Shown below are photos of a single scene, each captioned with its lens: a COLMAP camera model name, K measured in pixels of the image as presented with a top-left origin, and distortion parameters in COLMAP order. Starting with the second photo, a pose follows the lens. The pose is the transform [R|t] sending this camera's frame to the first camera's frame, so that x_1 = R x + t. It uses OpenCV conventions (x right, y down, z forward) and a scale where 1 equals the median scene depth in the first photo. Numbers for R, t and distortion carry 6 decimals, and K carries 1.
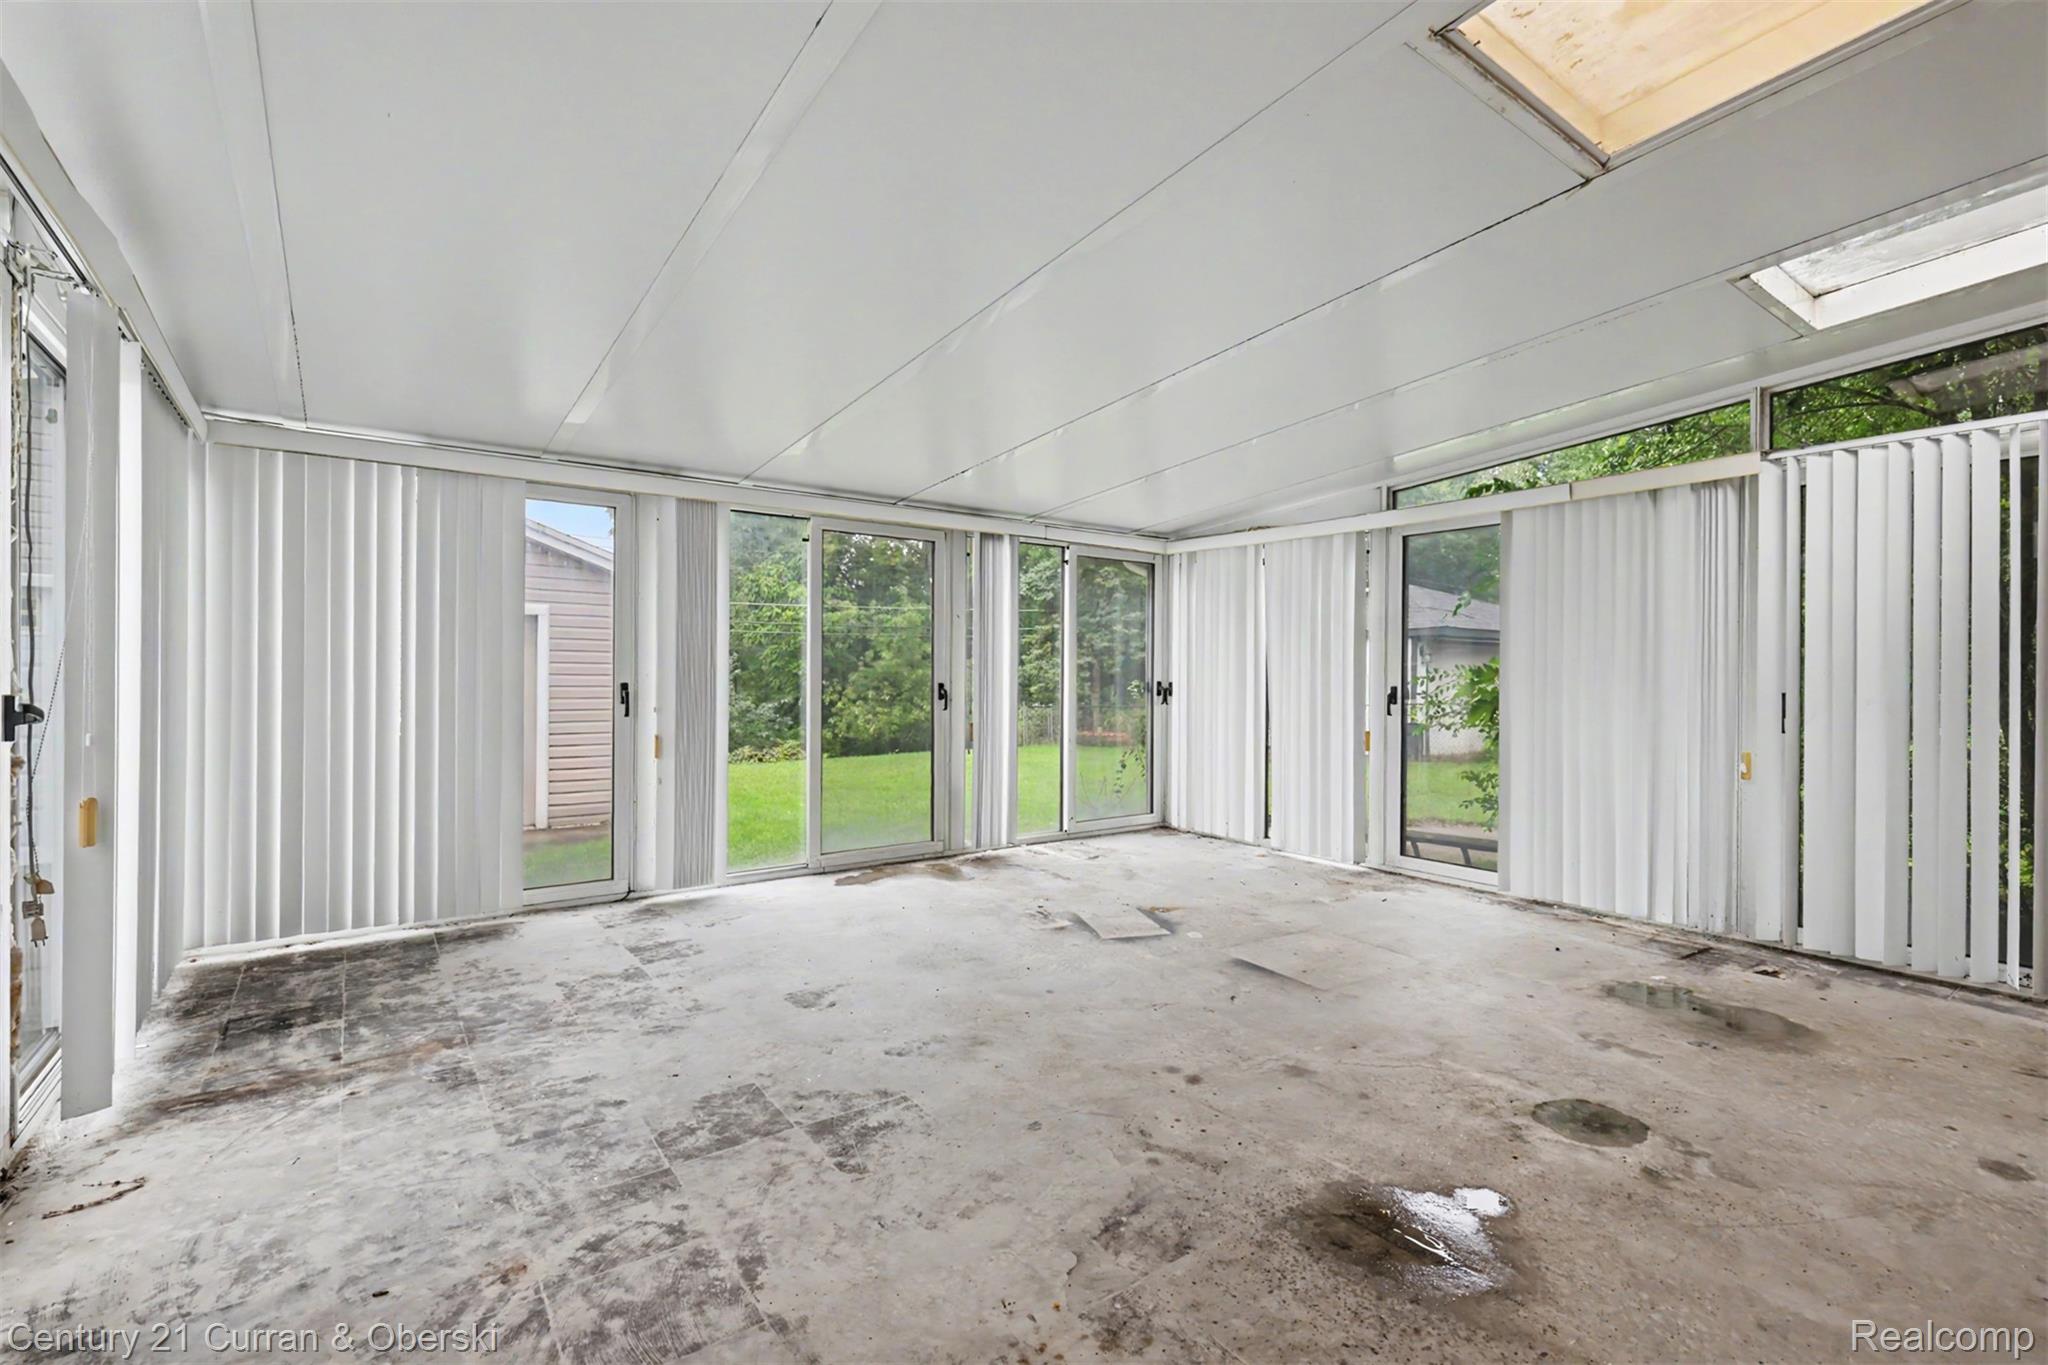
lens RADIAL K [[899.8, 0, 1029.1], [0, 899.8, 667.6], [0, 0, 1]] dist [0.001390, 0.000668]
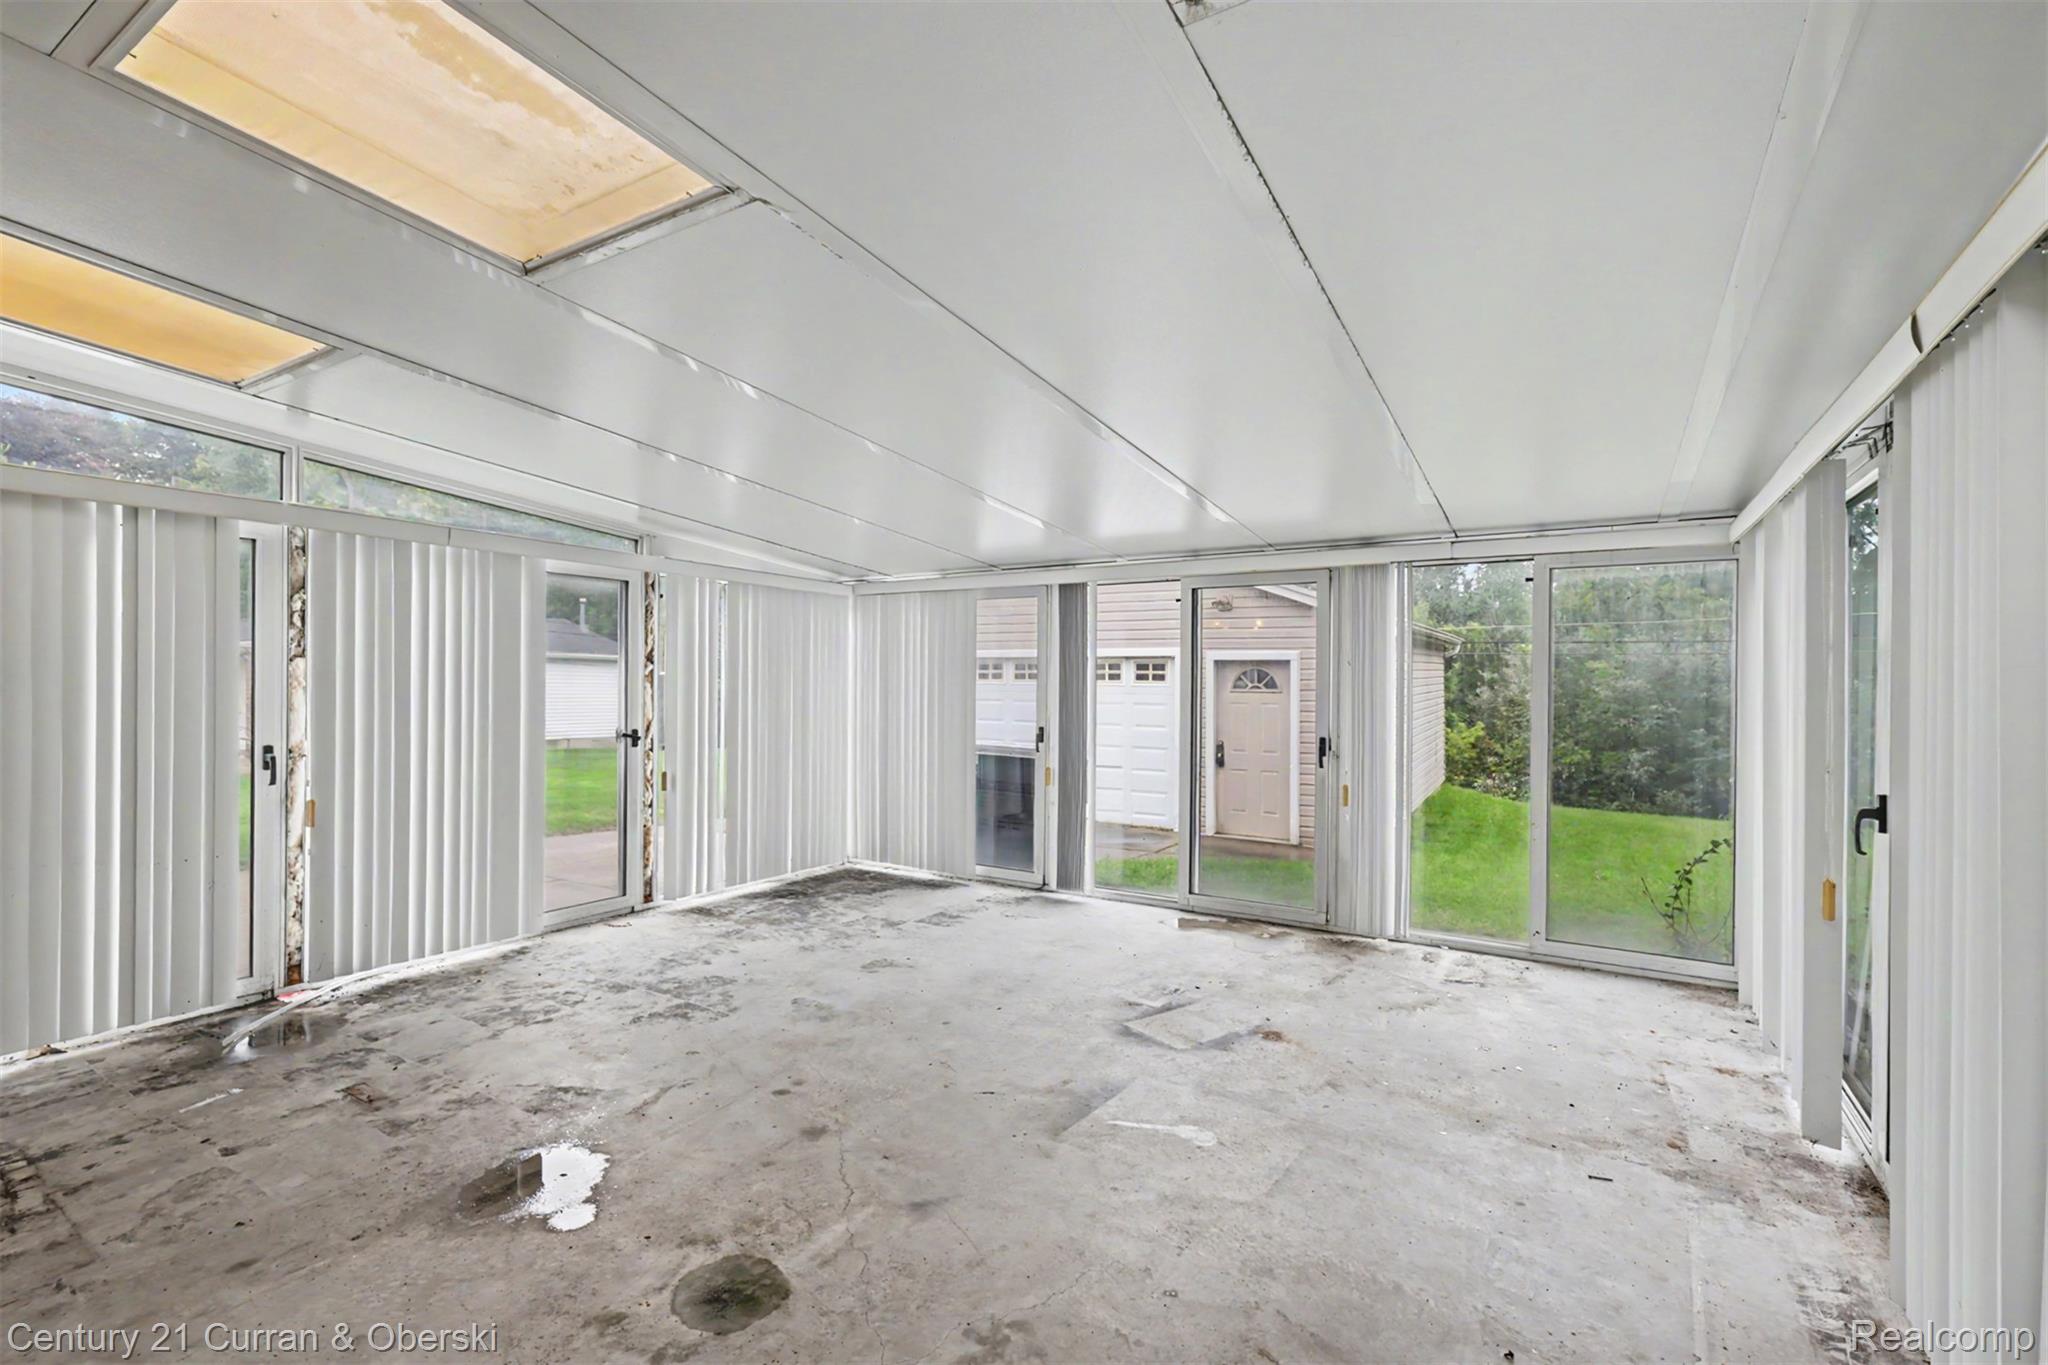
lens RADIAL K [[899.8, 0, 1029.1], [0, 899.8, 667.6], [0, 0, 1]] dist [0.001390, 0.000668]
pose [[0.380472, -0.022823, -0.924511, 1.400899], [-0.000790, 0.999687, -0.025004, -0.068159], [0.924792, 0.010243, 0.380335, 0.842294]]
